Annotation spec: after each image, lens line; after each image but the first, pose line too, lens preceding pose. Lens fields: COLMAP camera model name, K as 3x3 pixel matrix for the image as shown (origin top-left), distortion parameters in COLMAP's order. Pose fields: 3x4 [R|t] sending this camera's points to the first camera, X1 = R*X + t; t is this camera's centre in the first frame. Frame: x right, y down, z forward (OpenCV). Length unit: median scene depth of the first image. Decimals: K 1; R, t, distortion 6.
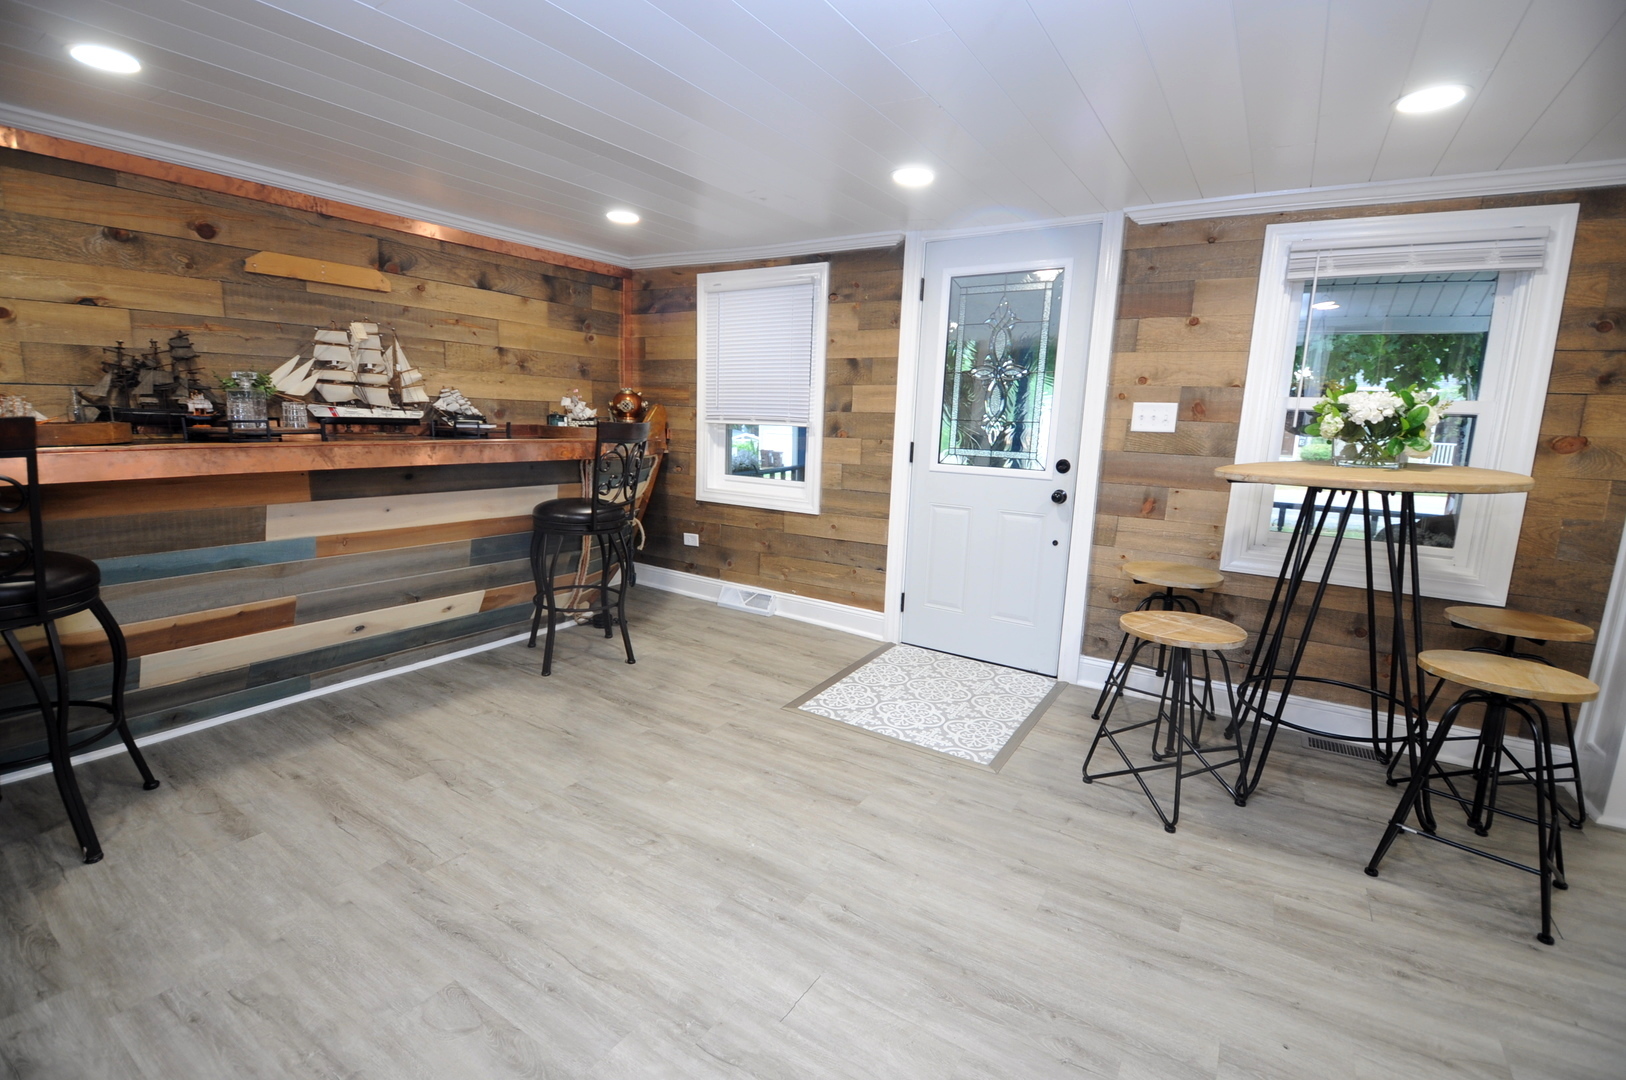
lens RADIAL K [[709.8, 0, 813.6], [0, 709.8, 548.3], [0, 0, 1]] dist [0.058805, -0.059170]
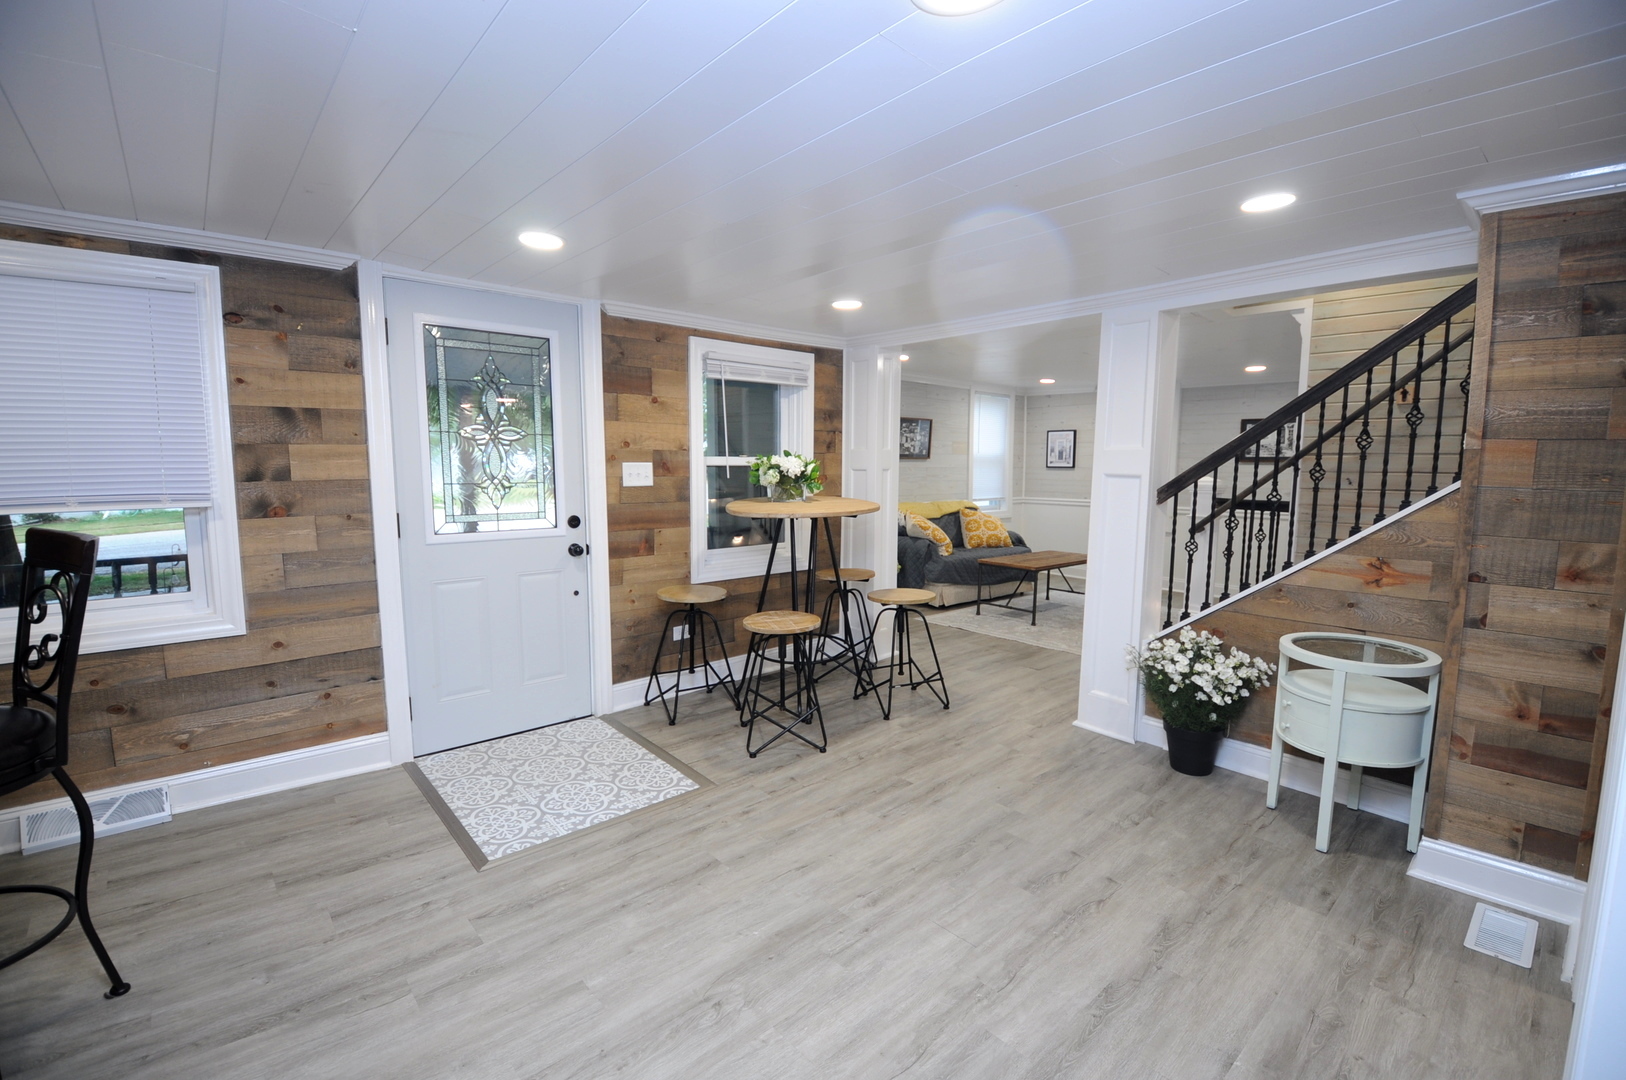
lens RADIAL K [[709.8, 0, 813.6], [0, 709.8, 548.3], [0, 0, 1]] dist [0.058805, -0.059170]
pose [[0.279858, -0.151263, 0.948050, -0.572066], [0.180815, 0.978142, 0.102689, -0.119887], [-0.942860, 0.142683, 0.301091, 0.339773]]
